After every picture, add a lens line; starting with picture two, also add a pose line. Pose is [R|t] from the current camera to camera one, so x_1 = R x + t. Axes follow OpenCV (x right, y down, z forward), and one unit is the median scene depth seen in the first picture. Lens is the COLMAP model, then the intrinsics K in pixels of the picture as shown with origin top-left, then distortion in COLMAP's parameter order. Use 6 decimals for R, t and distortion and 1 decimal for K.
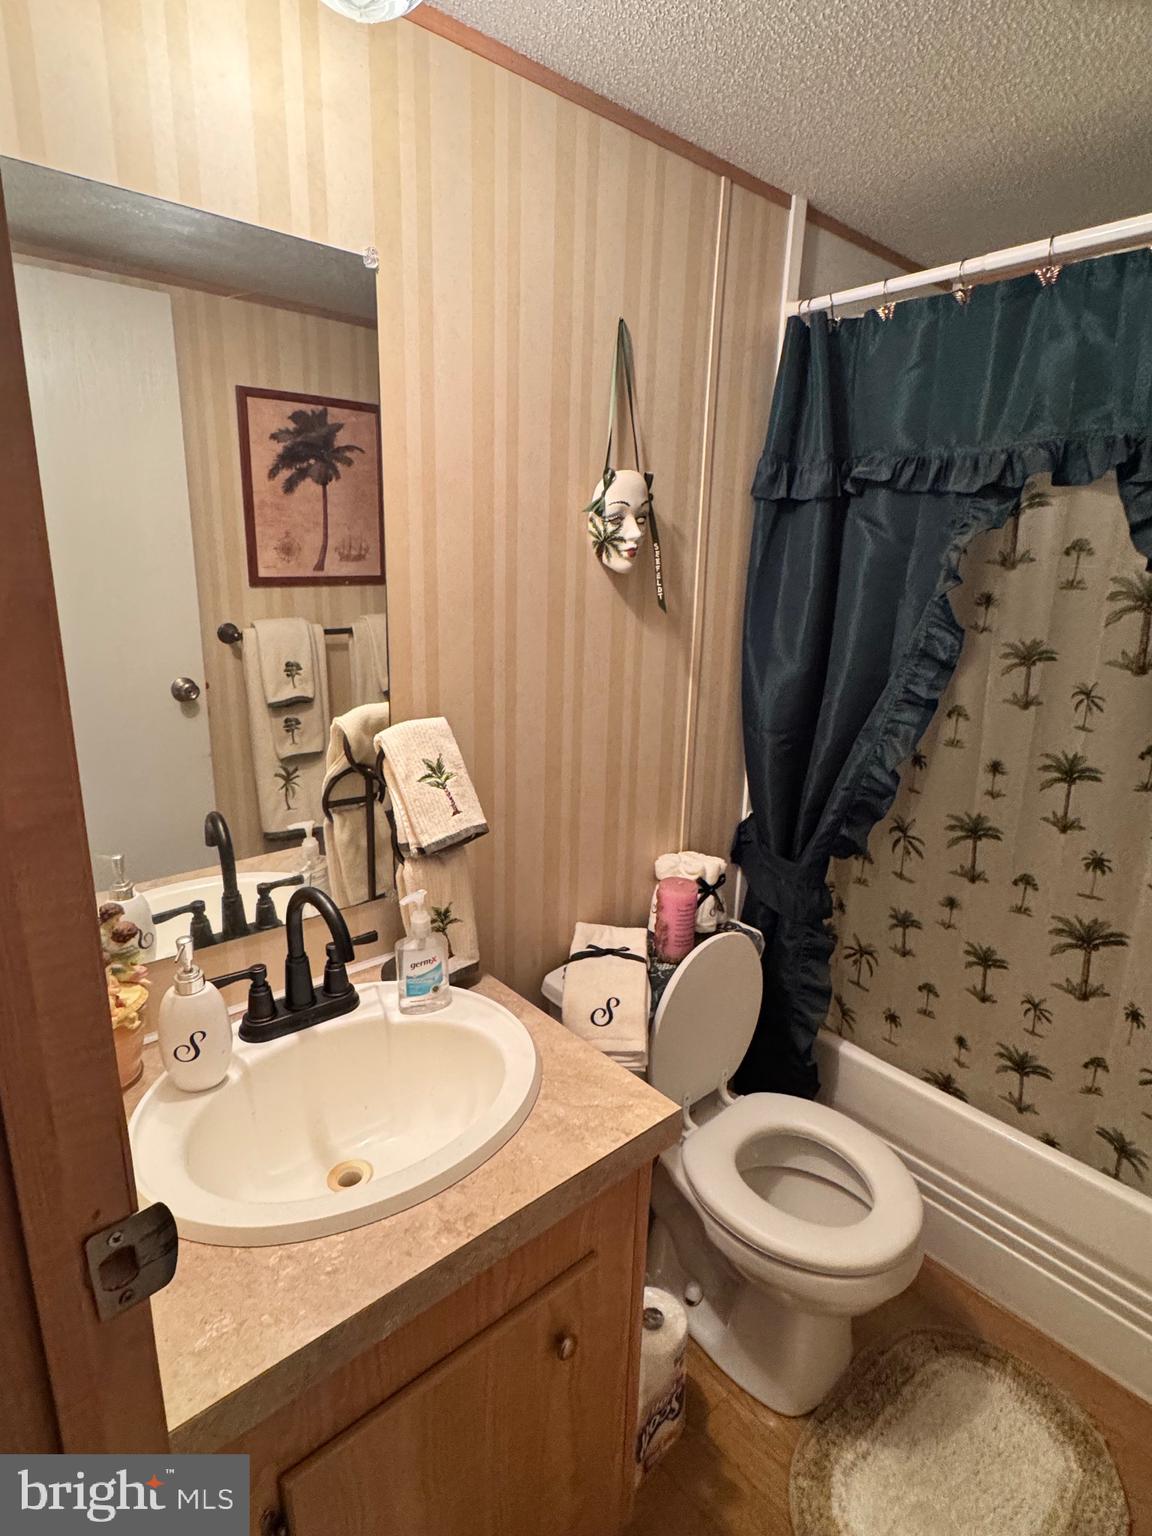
lens RADIAL K [[800.8, 0, 577.6], [0, 800.8, 766.7], [0, 0, 1]] dist [-0.002459, 0.000413]
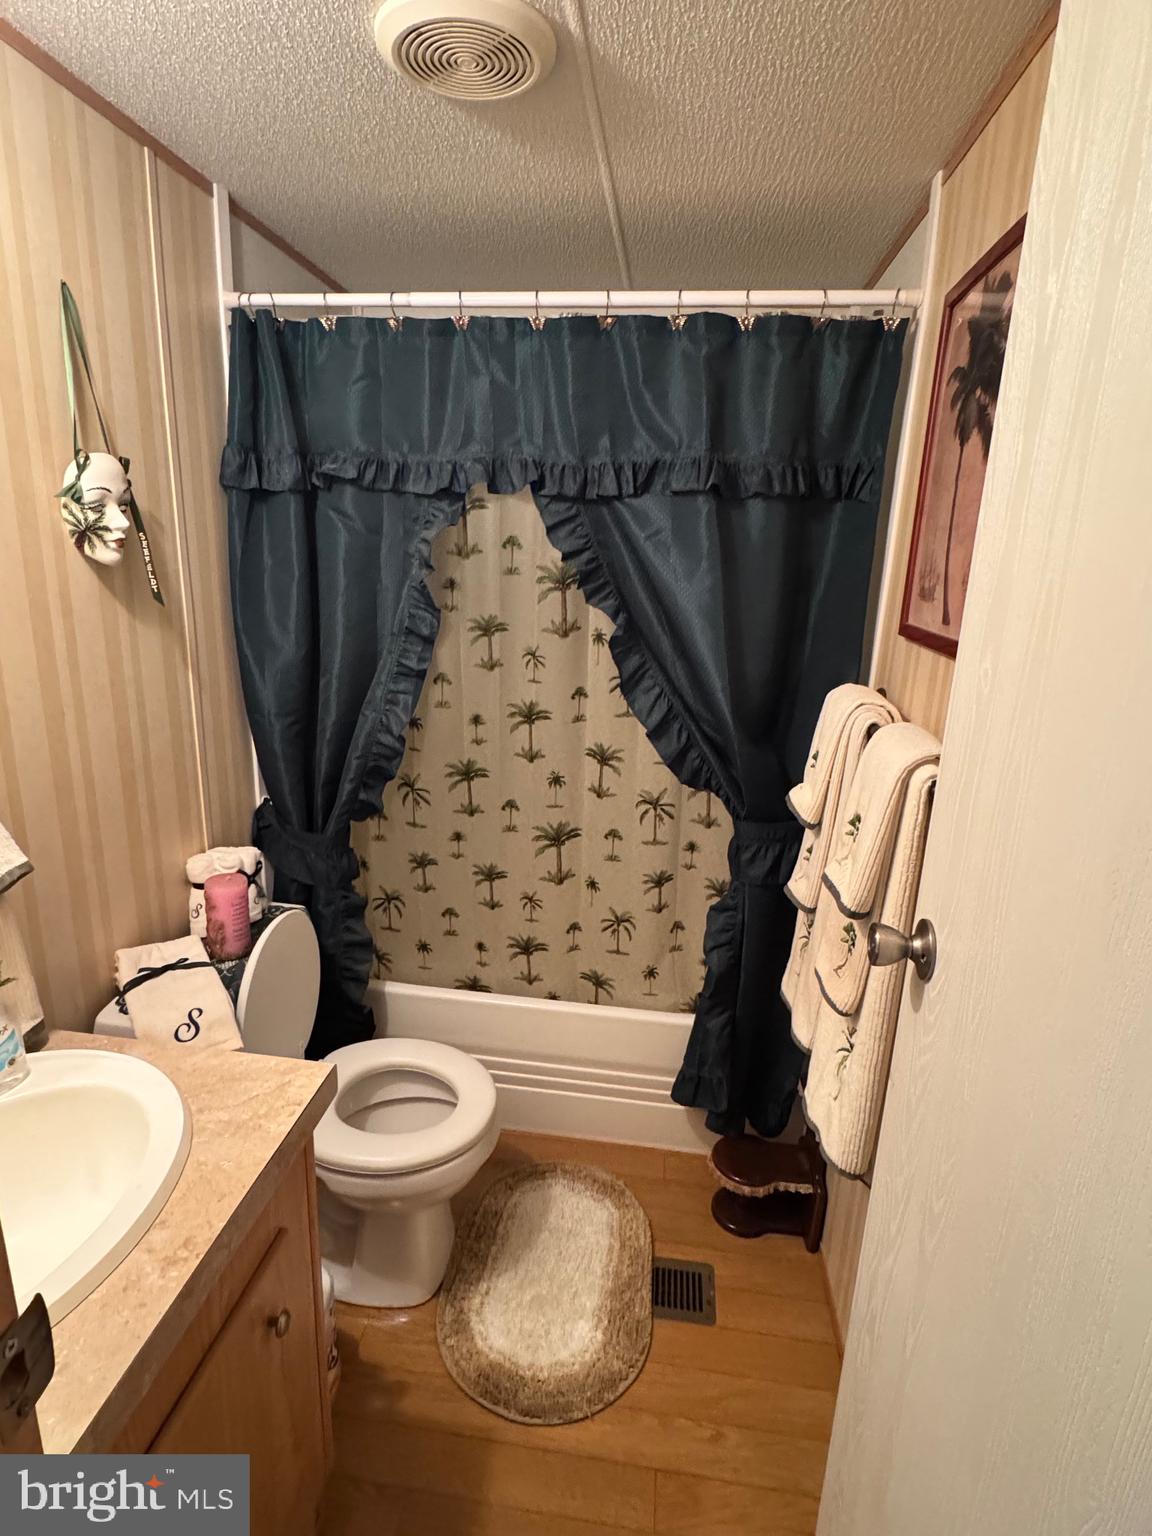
lens RADIAL K [[800.8, 0, 571.1], [0, 800.8, 769.2], [0, 0, 1]] dist [-0.002459, 0.000413]
pose [[0.750905, -0.173616, 0.637180, -0.169839], [0.151694, 0.984372, 0.089449, -0.012613], [-0.642752, 0.029489, 0.765507, -0.037462]]
